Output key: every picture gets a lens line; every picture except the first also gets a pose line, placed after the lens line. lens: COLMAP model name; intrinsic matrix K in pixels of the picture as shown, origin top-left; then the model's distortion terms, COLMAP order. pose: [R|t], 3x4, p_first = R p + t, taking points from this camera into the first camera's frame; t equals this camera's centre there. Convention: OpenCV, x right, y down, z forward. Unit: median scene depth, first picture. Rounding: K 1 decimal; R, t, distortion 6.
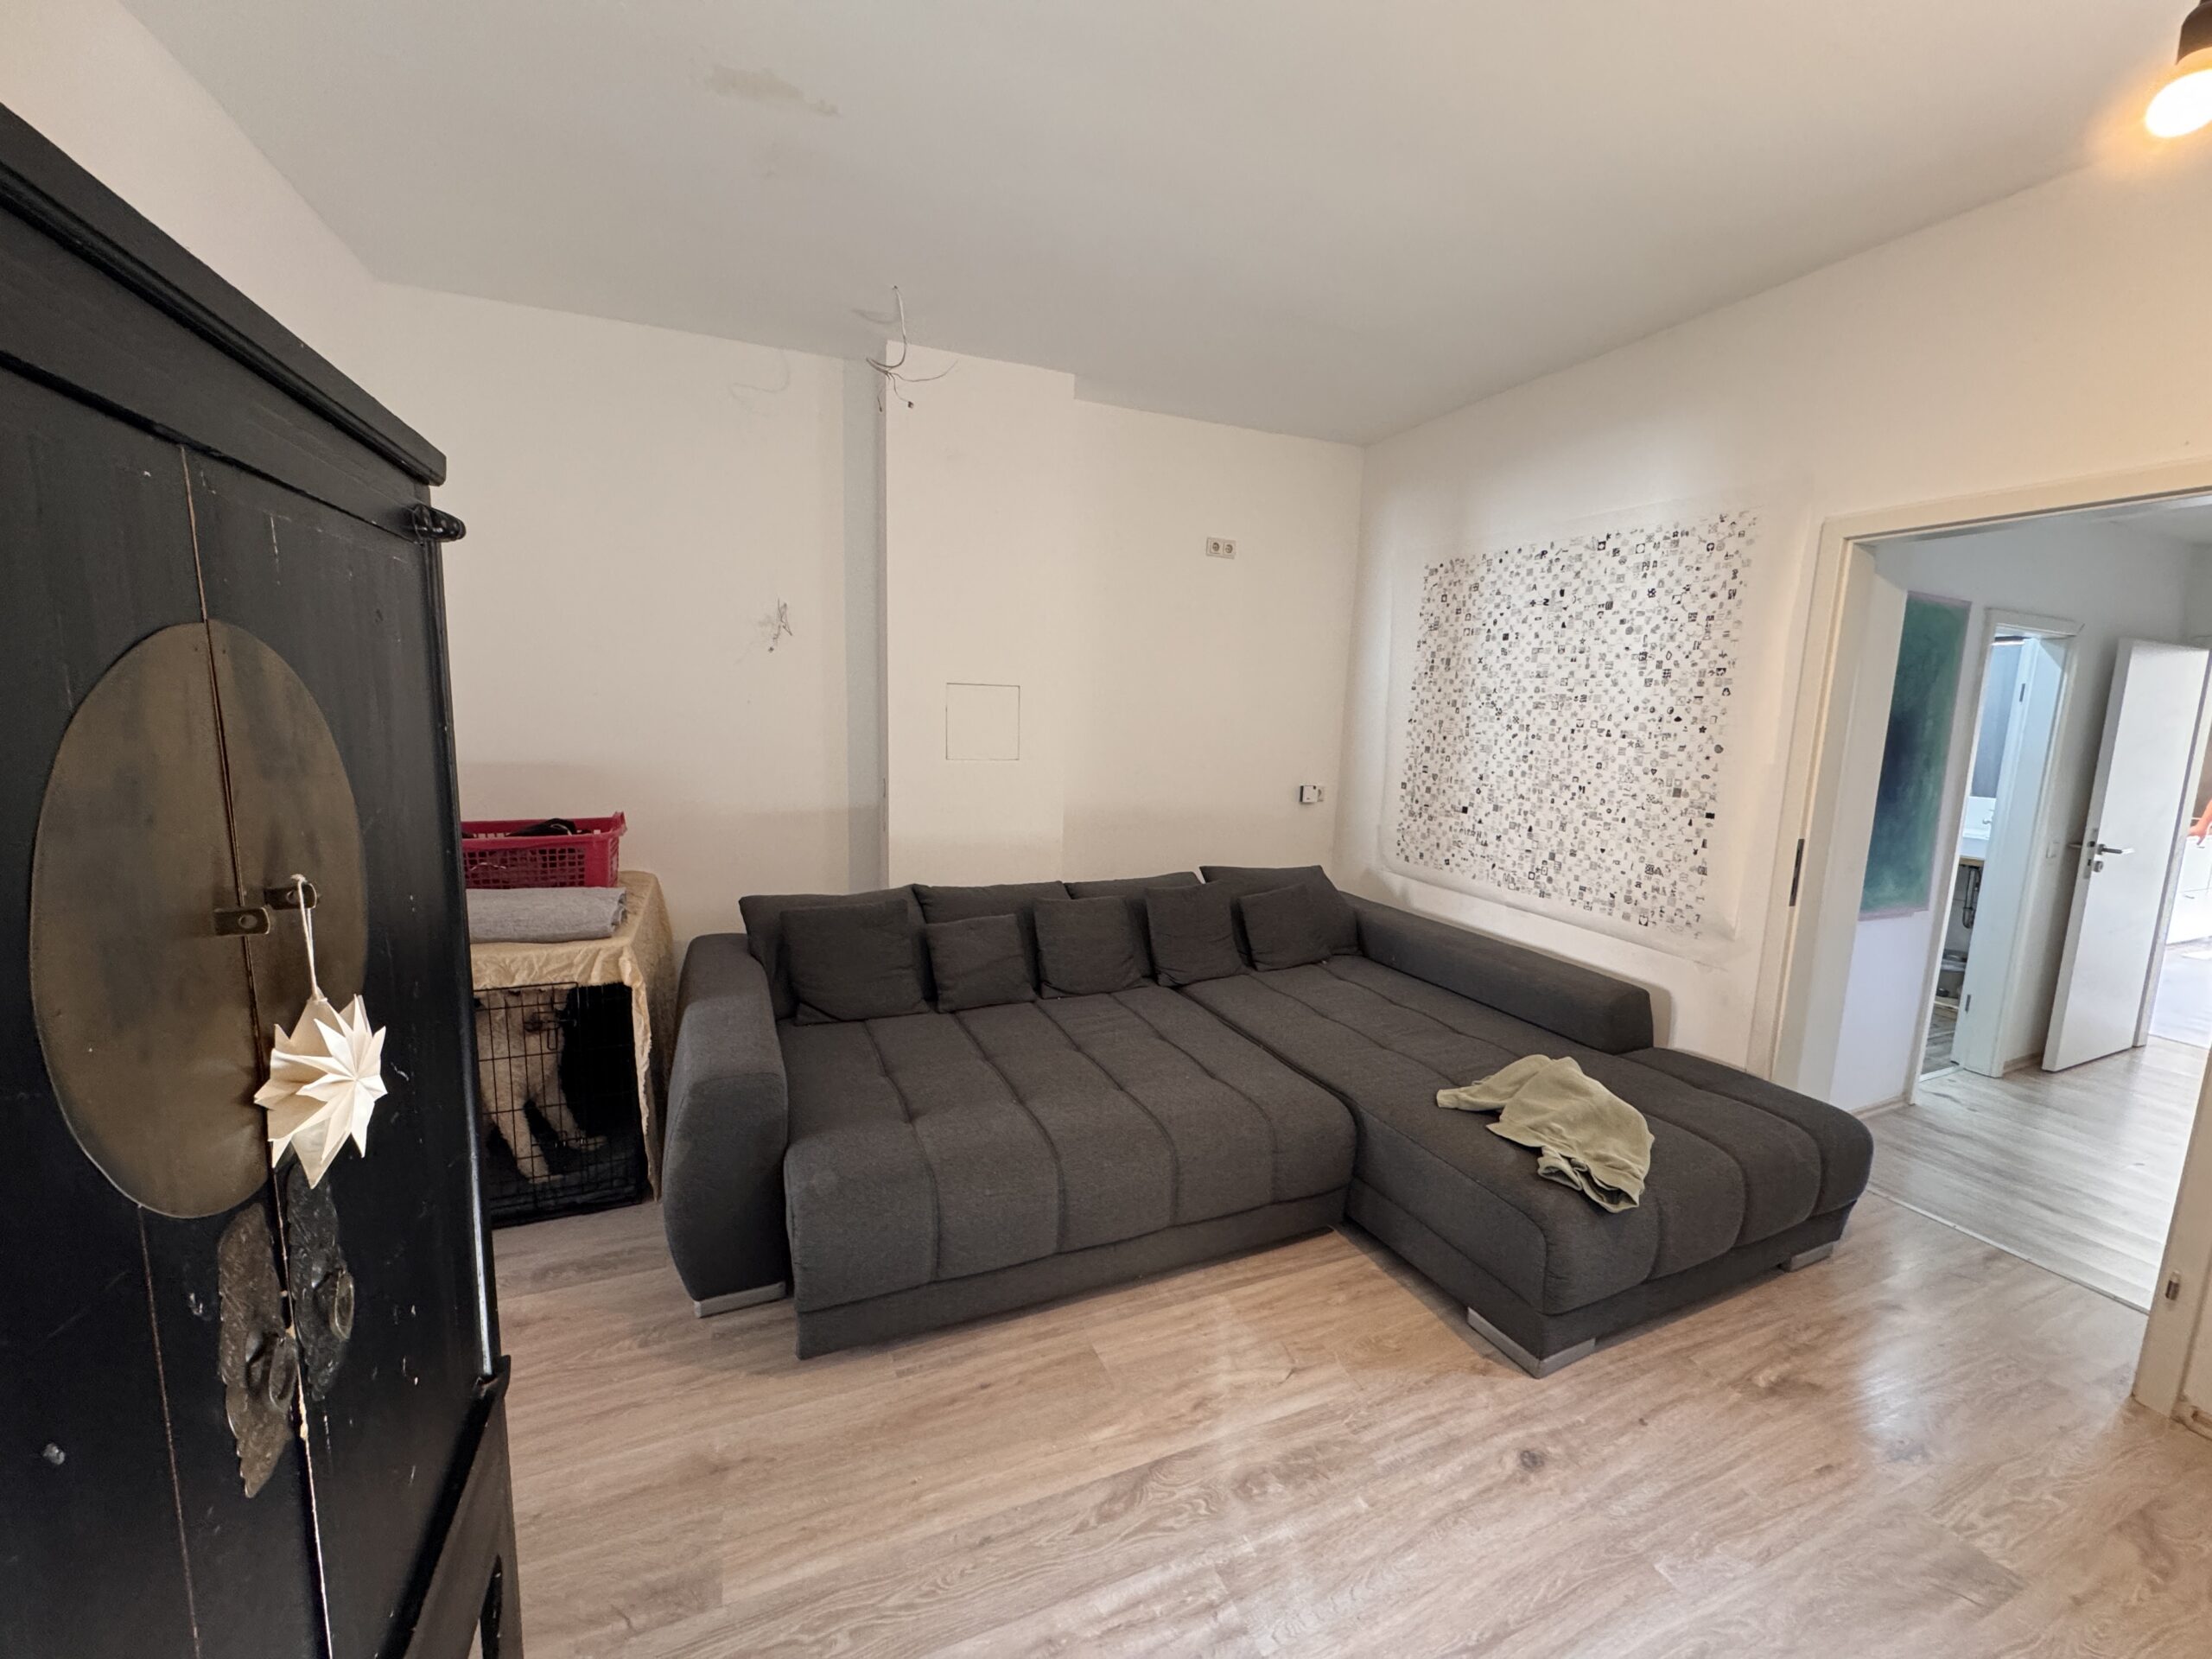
lens RADIAL K [[882.5, 0, 1108.3], [0, 882.5, 830.1], [0, 0, 1]] dist [-0.001445, 0.000052]
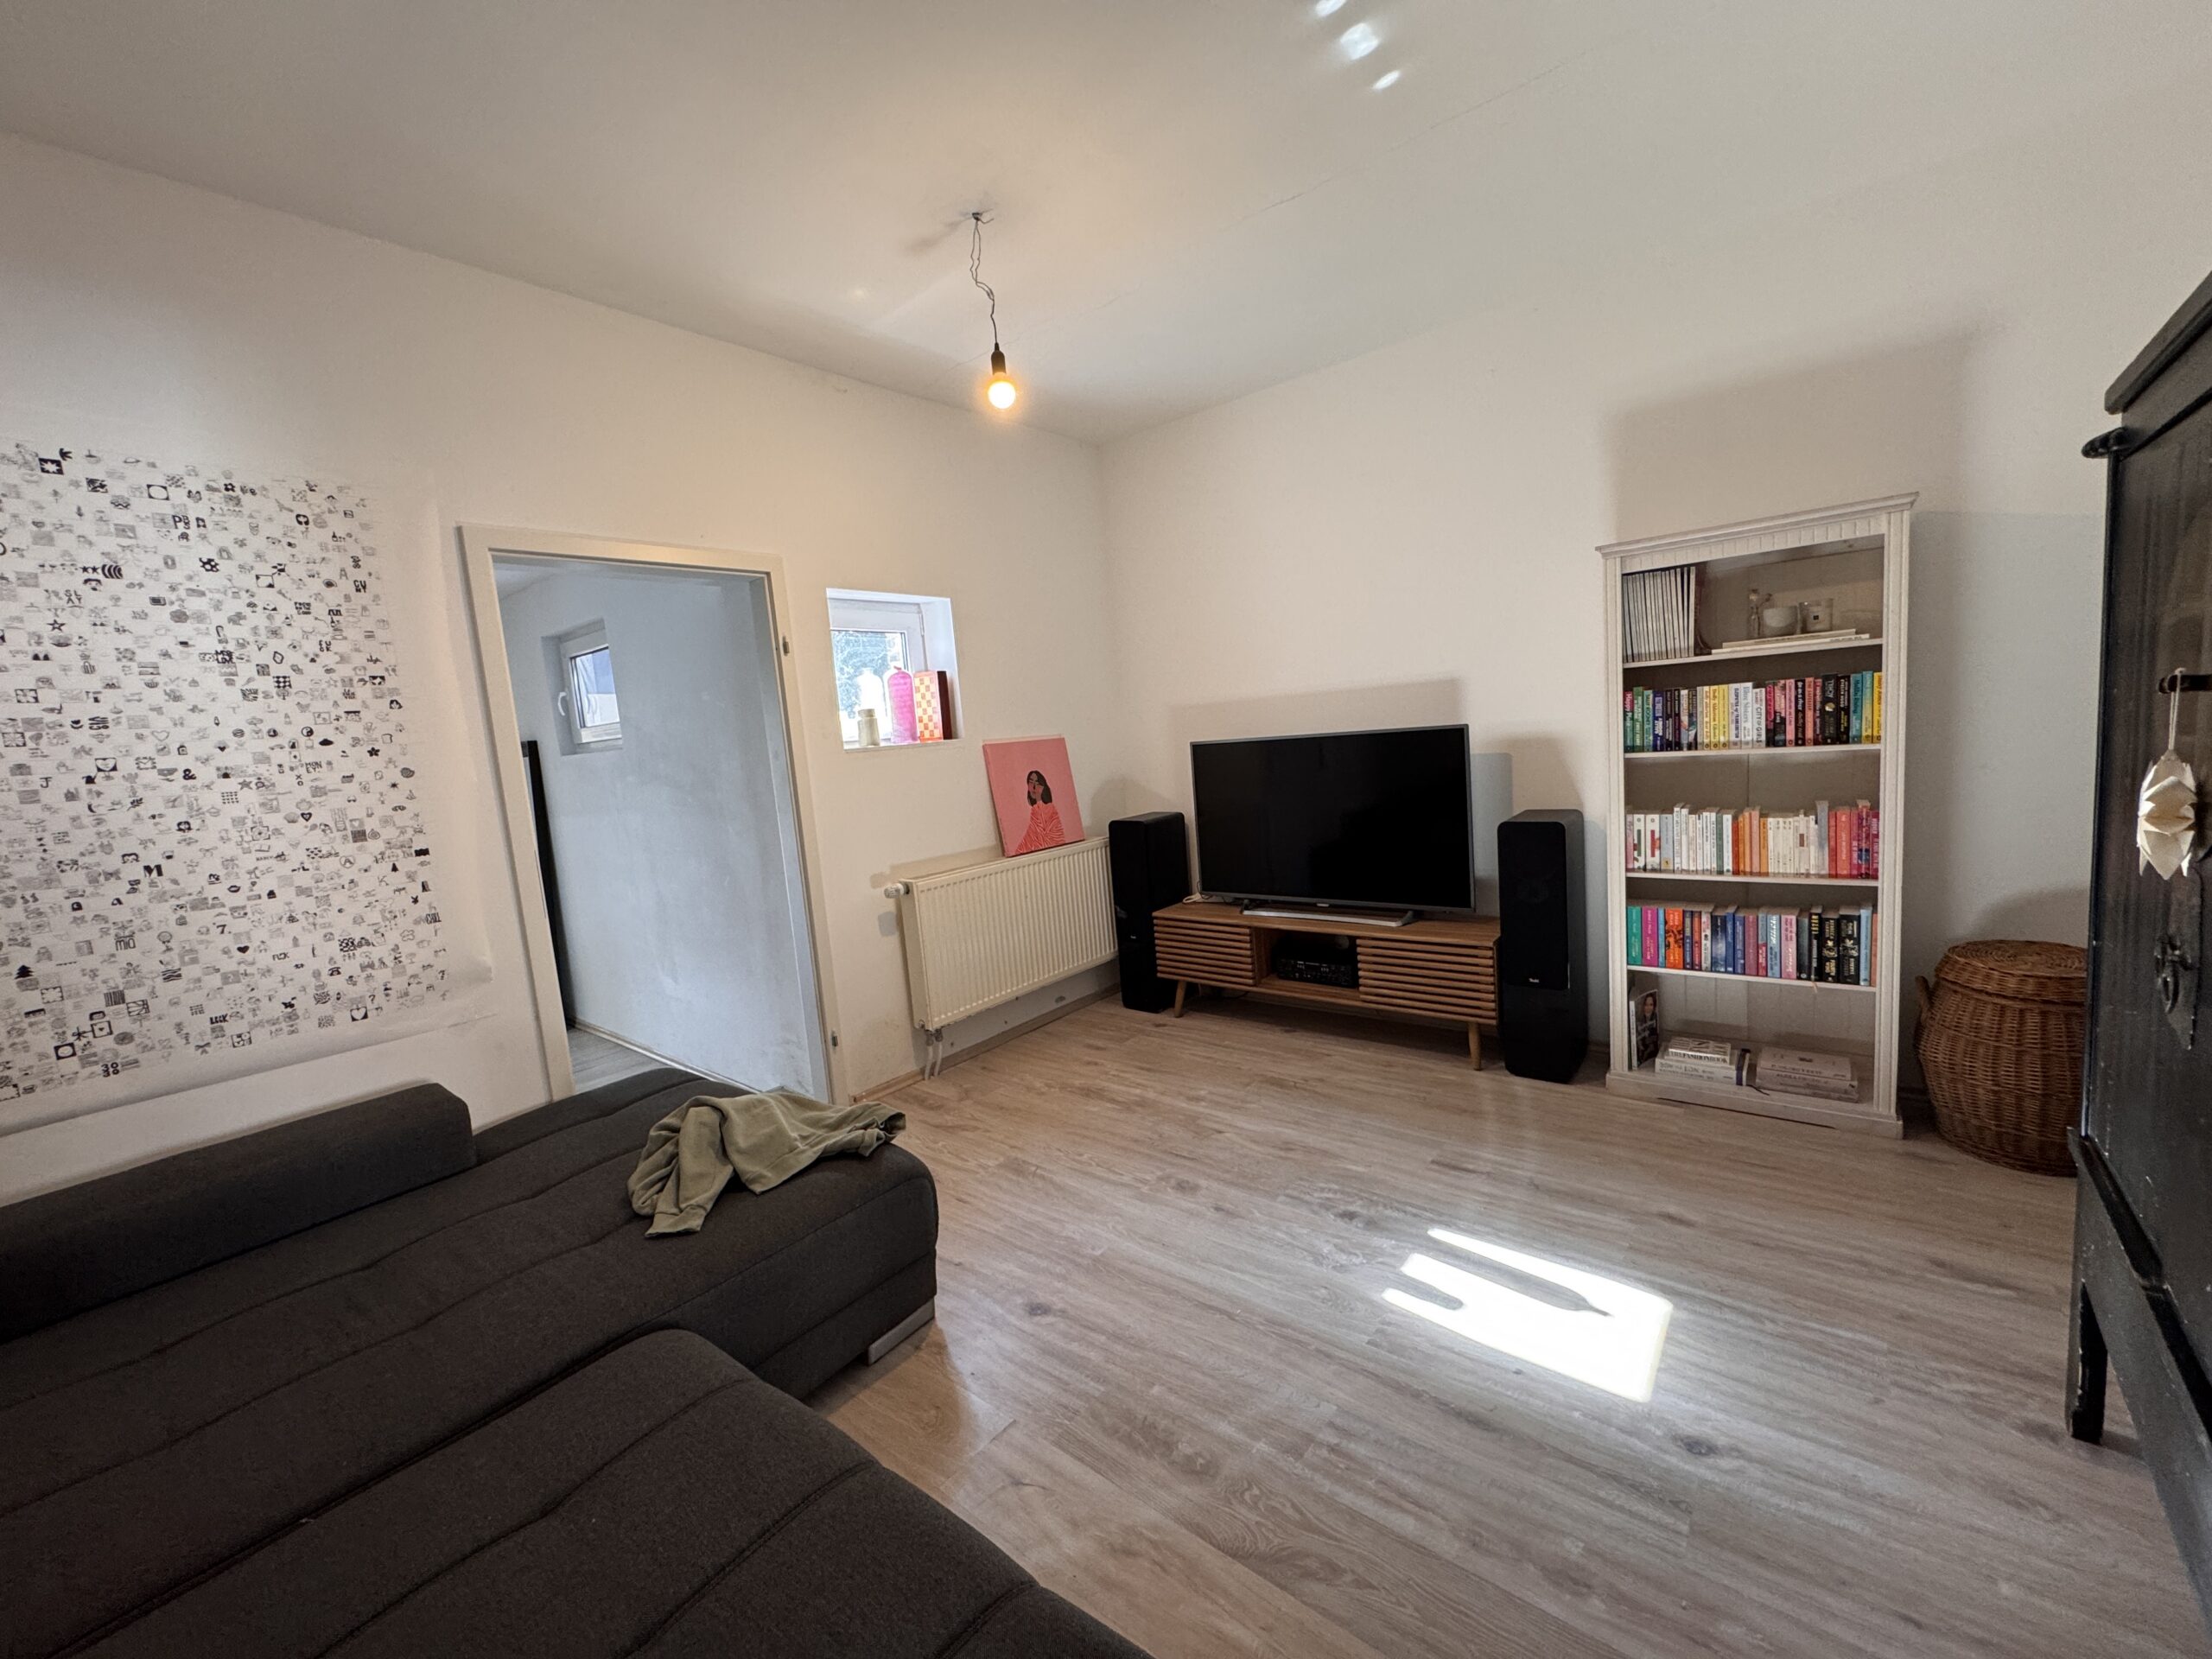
lens RADIAL K [[882.5, 0, 1101.3], [0, 882.5, 828.3], [0, 0, 1]] dist [-0.001445, 0.000052]
pose [[-0.458633, -0.092480, 0.883800, -0.321947], [0.191887, 0.960799, 0.200113, -0.076217], [-0.867661, 0.261368, -0.422909, 0.737999]]
